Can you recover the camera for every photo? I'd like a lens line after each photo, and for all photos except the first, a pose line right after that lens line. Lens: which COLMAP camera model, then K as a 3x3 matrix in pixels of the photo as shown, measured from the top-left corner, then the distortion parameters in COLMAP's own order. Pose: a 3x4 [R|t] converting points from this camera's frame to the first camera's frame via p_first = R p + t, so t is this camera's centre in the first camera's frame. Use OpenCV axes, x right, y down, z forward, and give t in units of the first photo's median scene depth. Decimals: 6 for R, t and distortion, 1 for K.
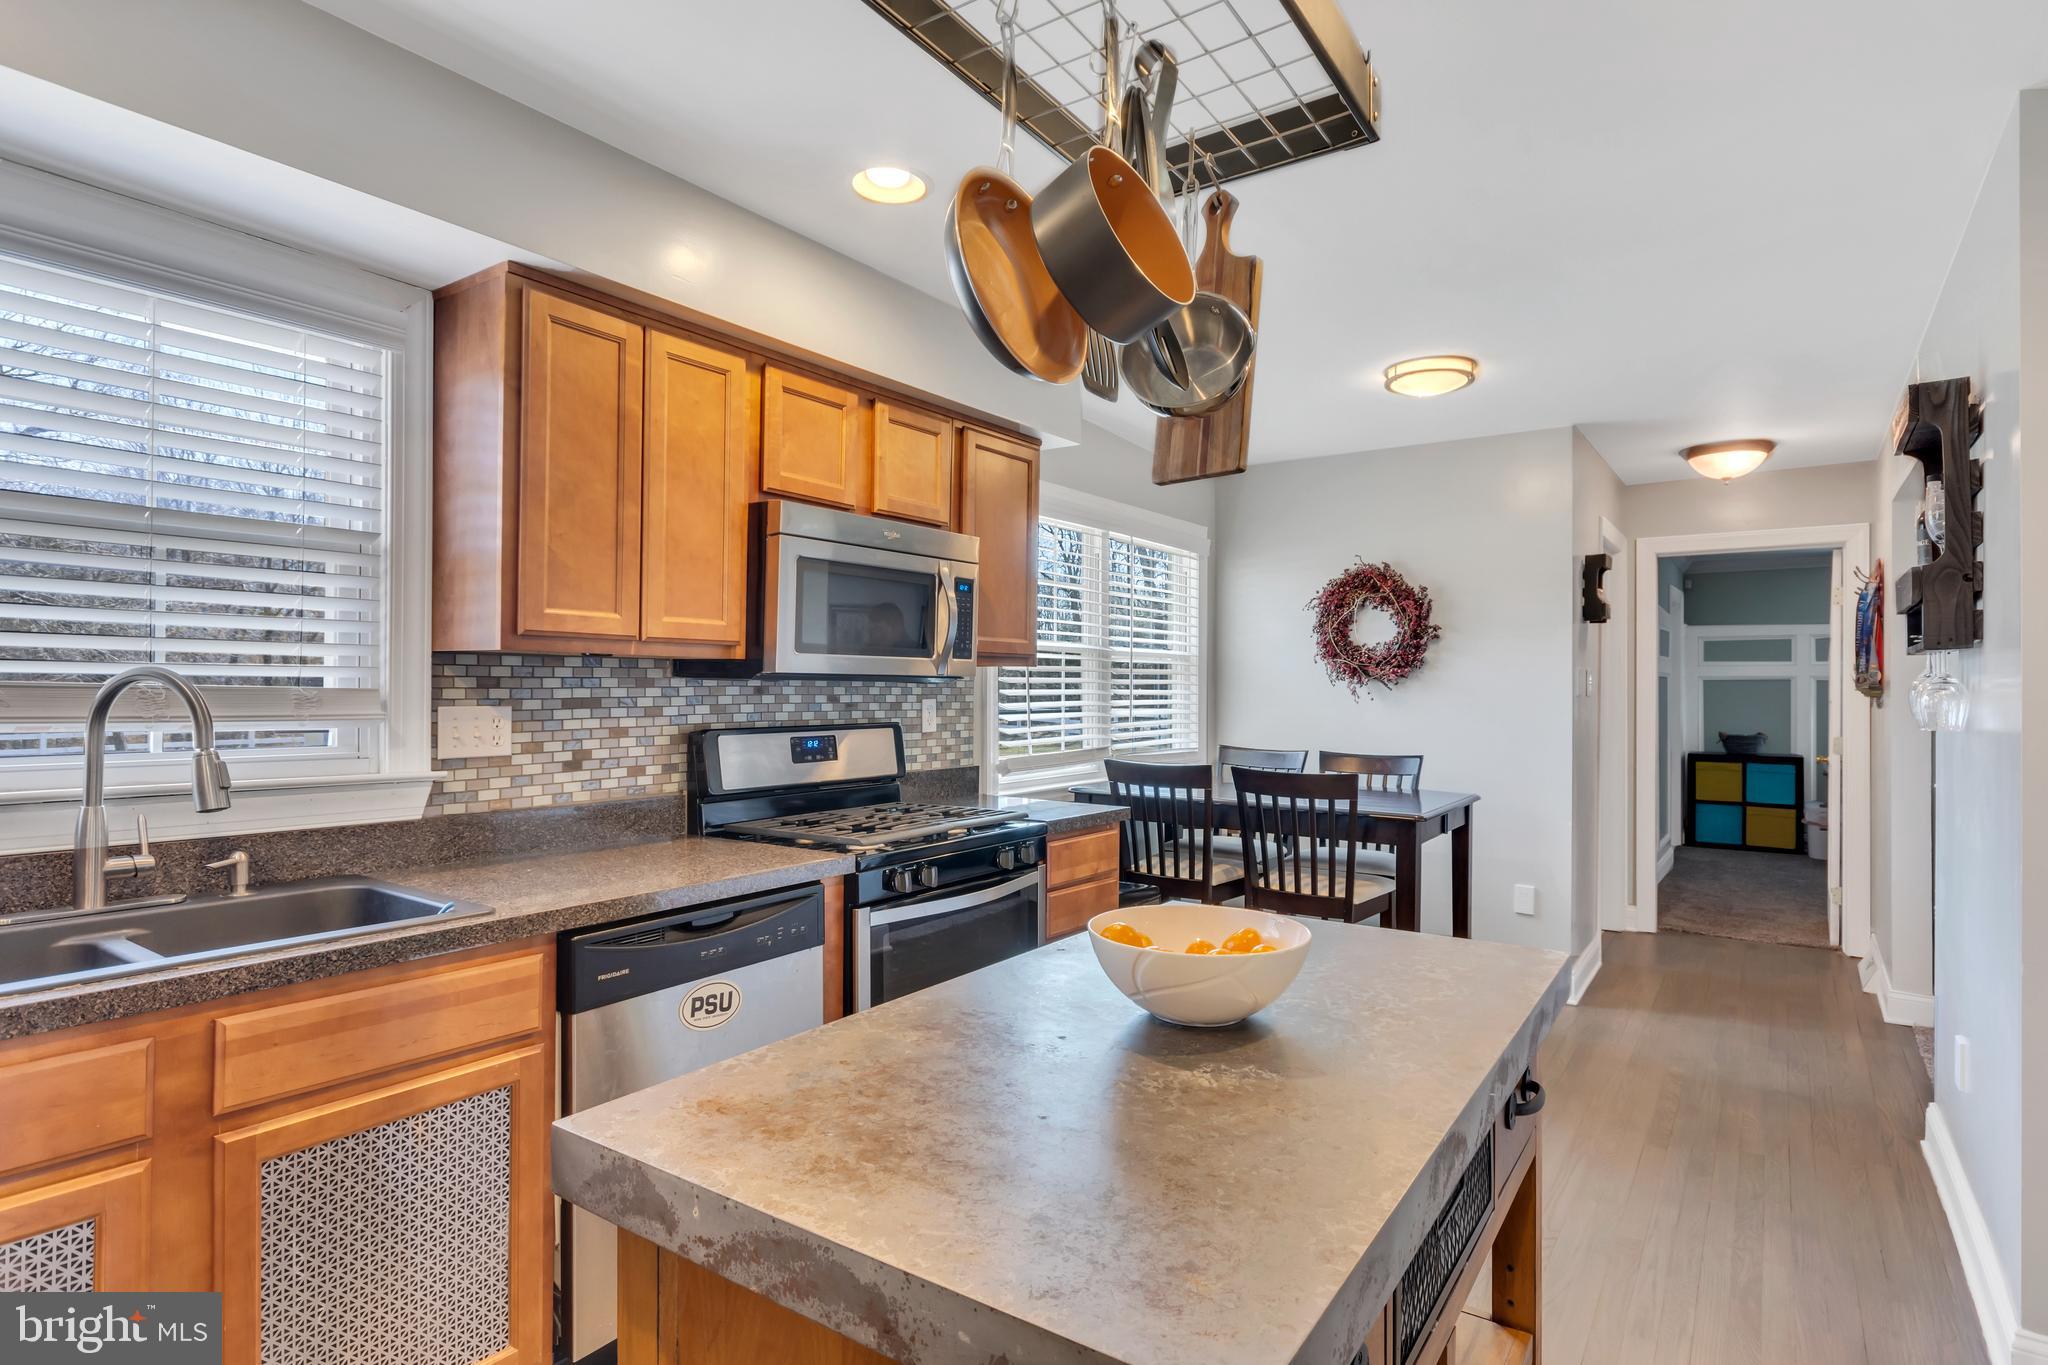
lens RADIAL K [[1059.2, 0, 1027.7], [0, 1059.2, 685.7], [0, 0, 1]] dist [-0.000369, -0.001344]
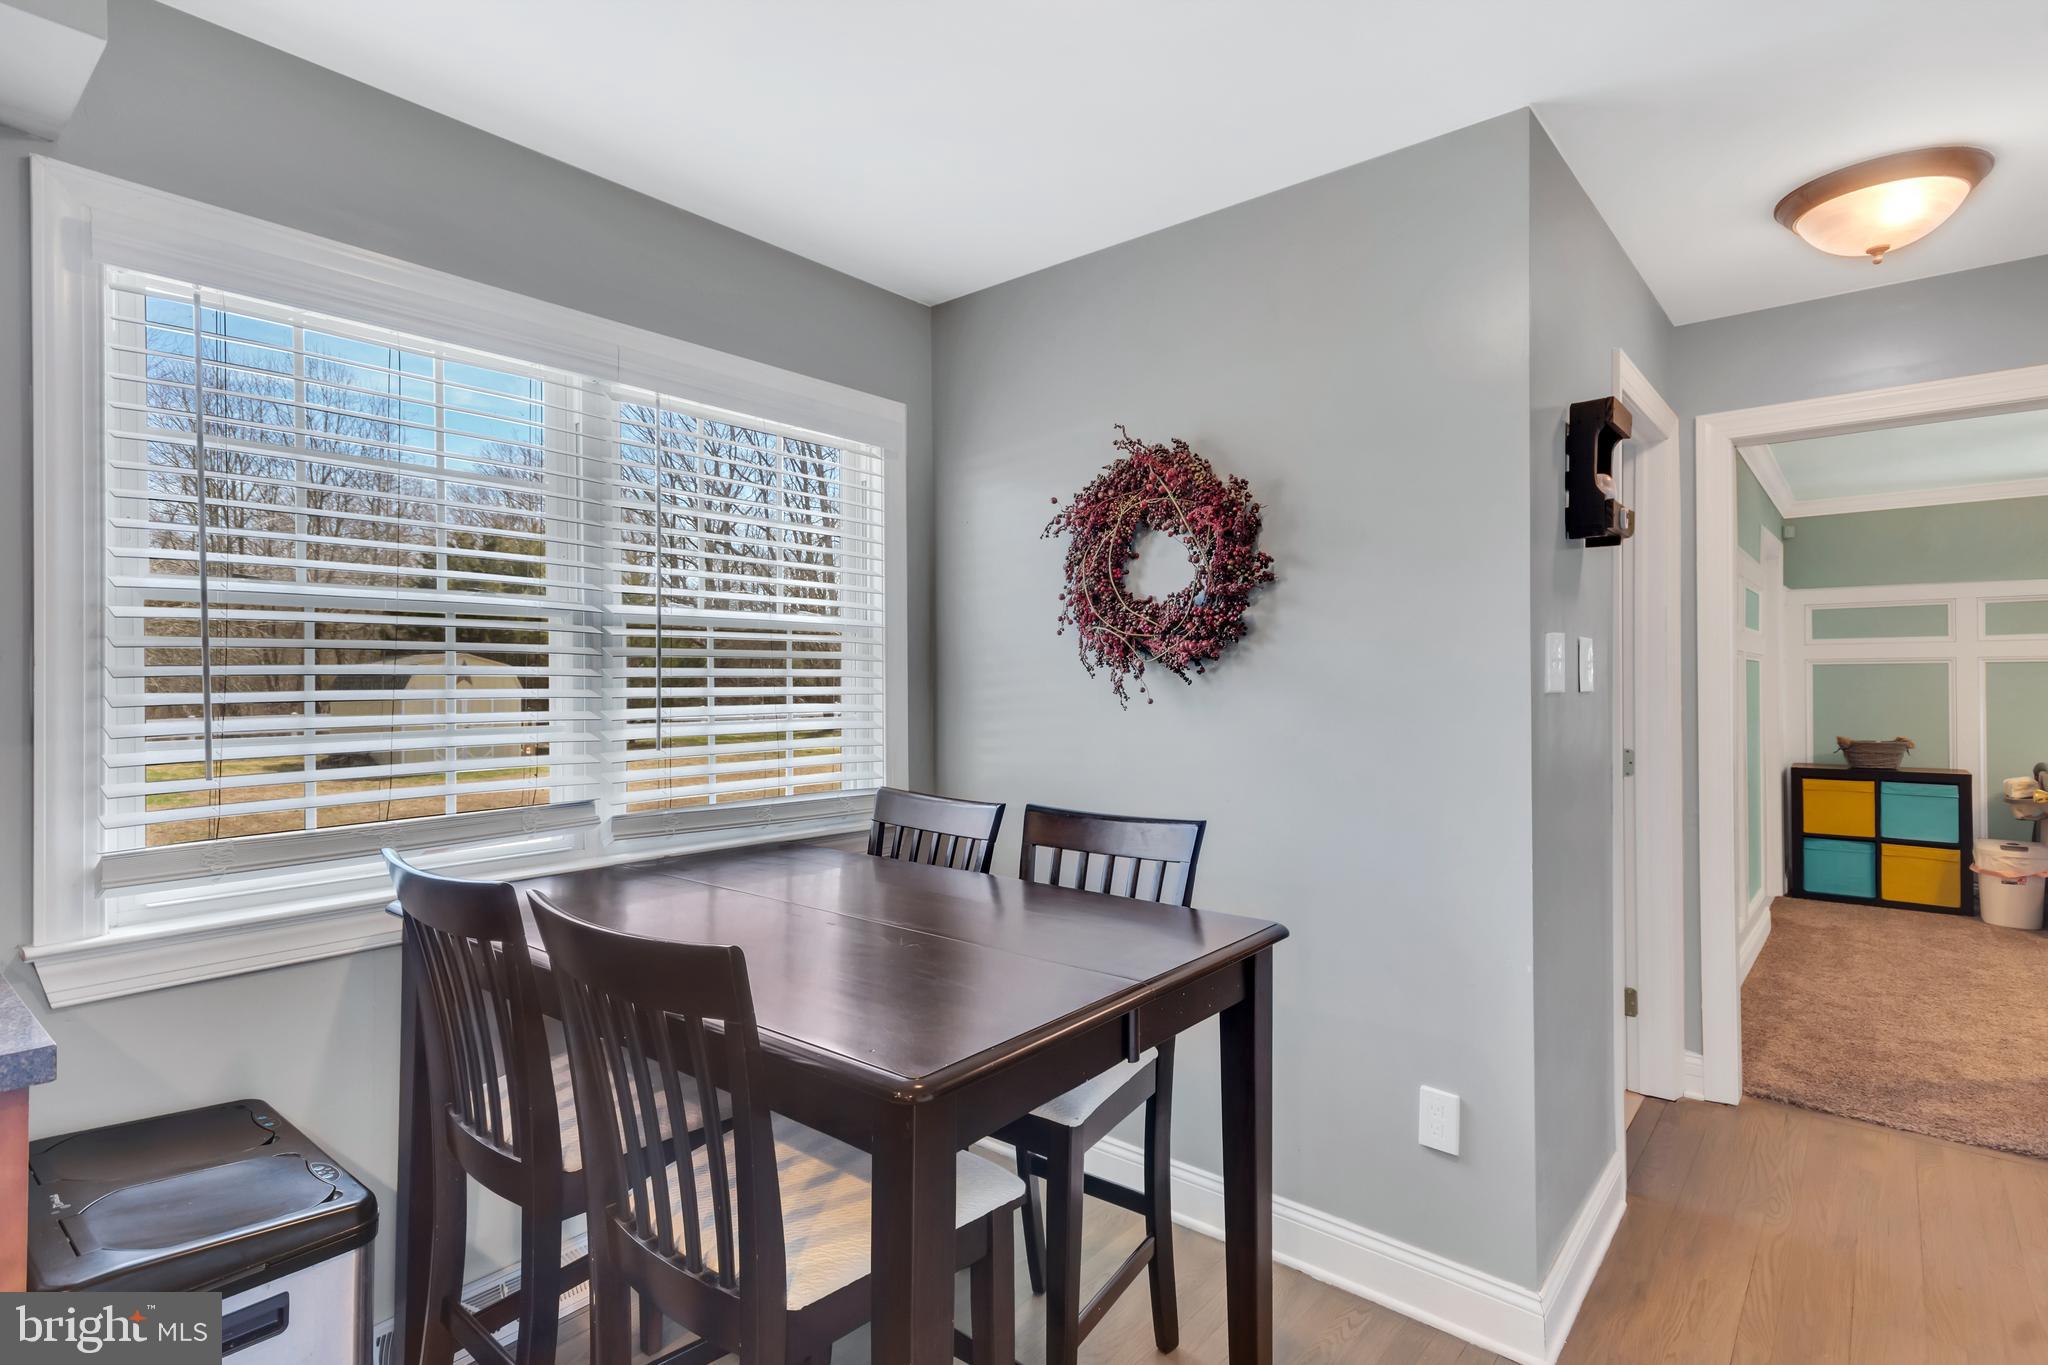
lens RADIAL K [[1008.9, 0, 1036.1], [0, 1008.9, 680.1], [0, 0, 1]] dist [0.012013, 0.001142]
pose [[0.996914, -0.009744, -0.077899, 0.281587], [0.009665, 0.999952, -0.001392, 0.002276], [0.077909, 0.000635, 0.996960, 0.458244]]
